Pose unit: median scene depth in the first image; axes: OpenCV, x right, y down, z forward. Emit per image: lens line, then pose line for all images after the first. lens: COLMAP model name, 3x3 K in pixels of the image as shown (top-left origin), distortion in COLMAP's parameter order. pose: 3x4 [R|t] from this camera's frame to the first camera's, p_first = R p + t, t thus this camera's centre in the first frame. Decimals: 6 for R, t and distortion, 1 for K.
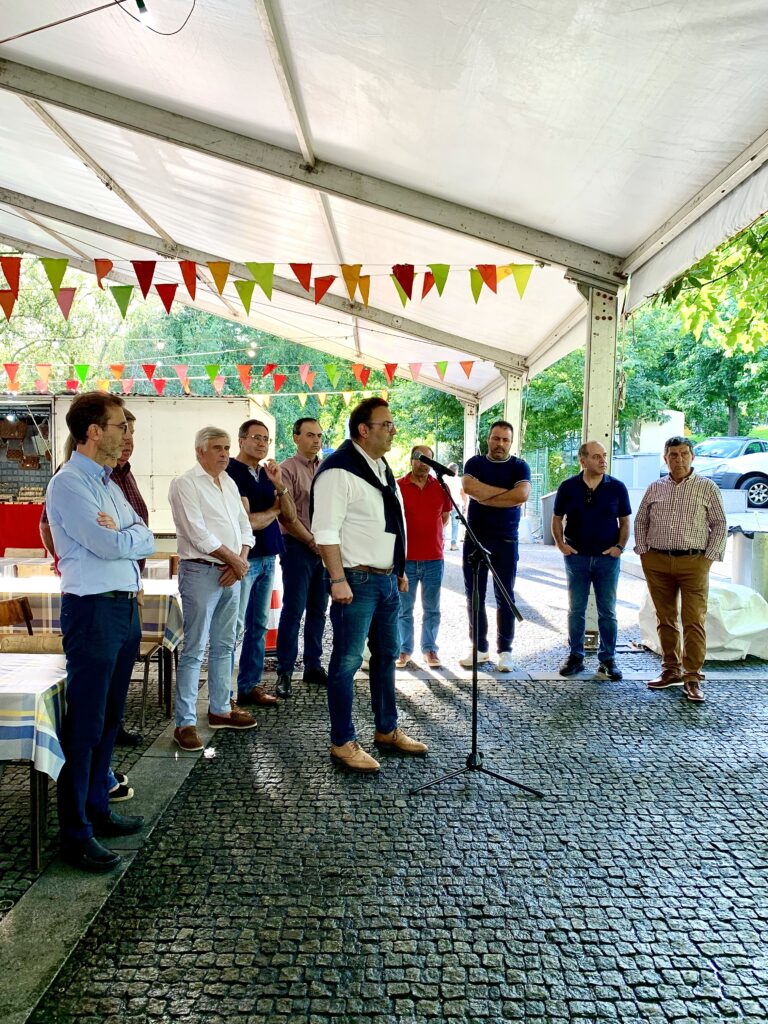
lens RADIAL K [[794.7, 0, 387.0], [0, 794.7, 513.2], [0, 0, 1]] dist [0.006116, -0.000628]
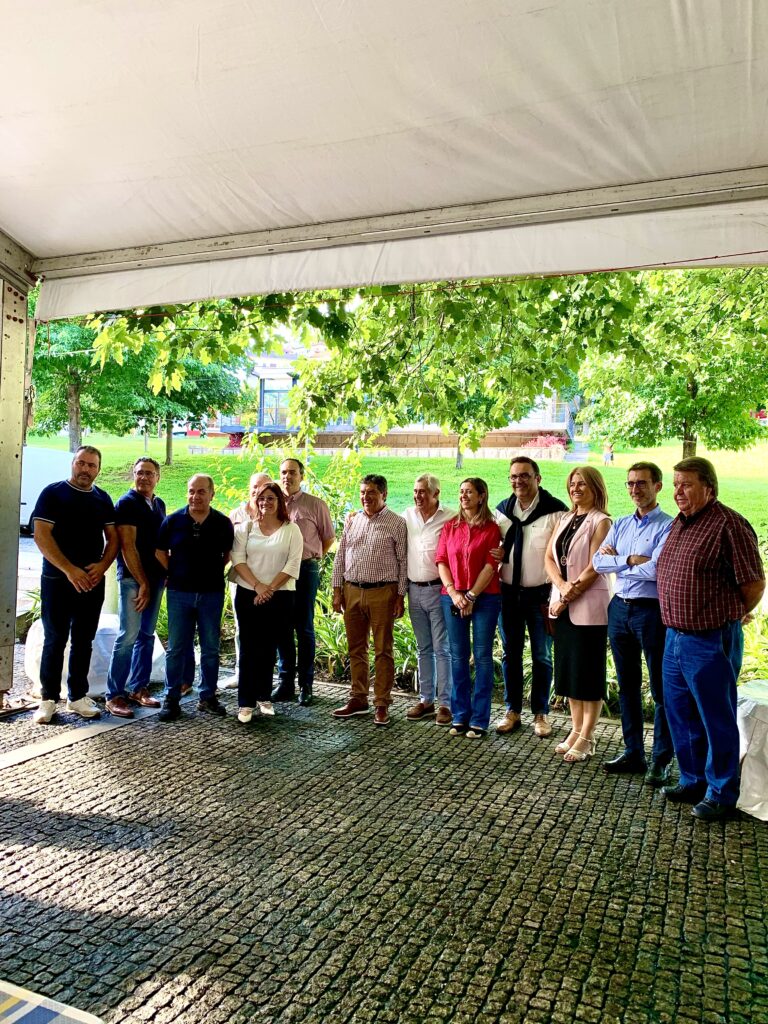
lens RADIAL K [[794.7, 0, 385.5], [0, 794.7, 509.0], [0, 0, 1]] dist [0.006116, -0.000628]
pose [[0.398600, -0.004061, 0.917116, -0.474385], [0.026704, 0.999618, -0.007180, -0.033535], [-0.916736, 0.027353, 0.398556, 0.403985]]
